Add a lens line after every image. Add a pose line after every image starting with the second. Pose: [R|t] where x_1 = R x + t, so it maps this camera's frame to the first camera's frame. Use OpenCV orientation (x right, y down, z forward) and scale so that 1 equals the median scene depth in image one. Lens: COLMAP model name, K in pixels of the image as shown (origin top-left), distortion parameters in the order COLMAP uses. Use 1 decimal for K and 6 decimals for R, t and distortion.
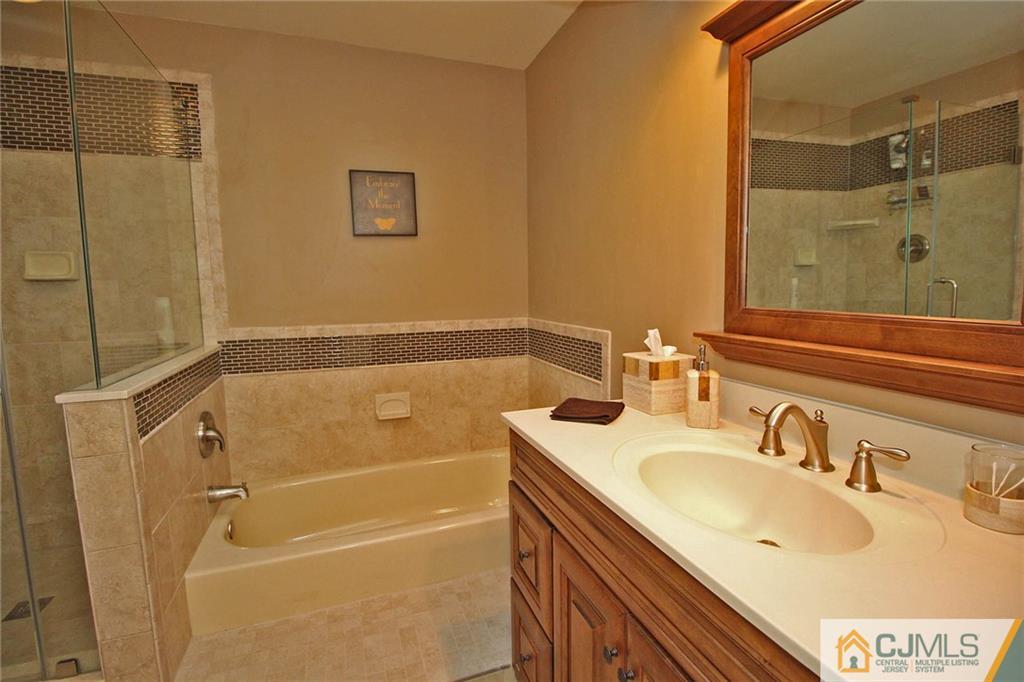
lens RADIAL K [[478.5, 0, 513.0], [0, 478.5, 337.4], [0, 0, 1]] dist [-0.012131, -0.002789]
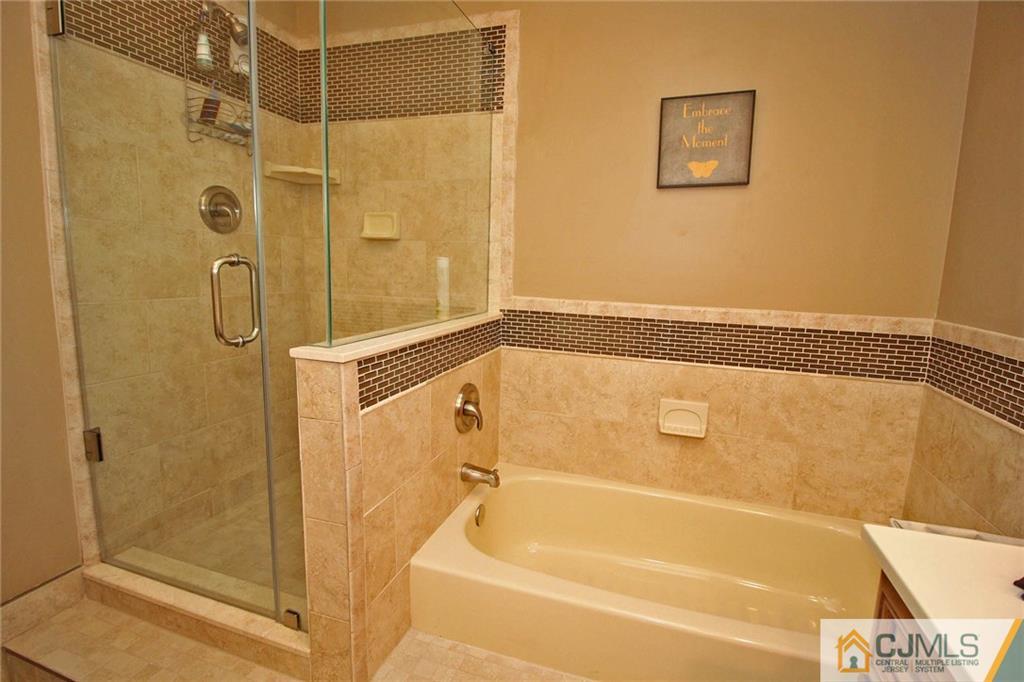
lens RADIAL K [[478.5, 0, 515.7], [0, 478.5, 334.1], [0, 0, 1]] dist [-0.012131, -0.002789]
pose [[0.785950, 0.125950, -0.605326, -0.023486], [-0.107465, 0.991958, 0.066866, -0.008989], [0.608880, 0.012498, 0.793164, 0.277740]]
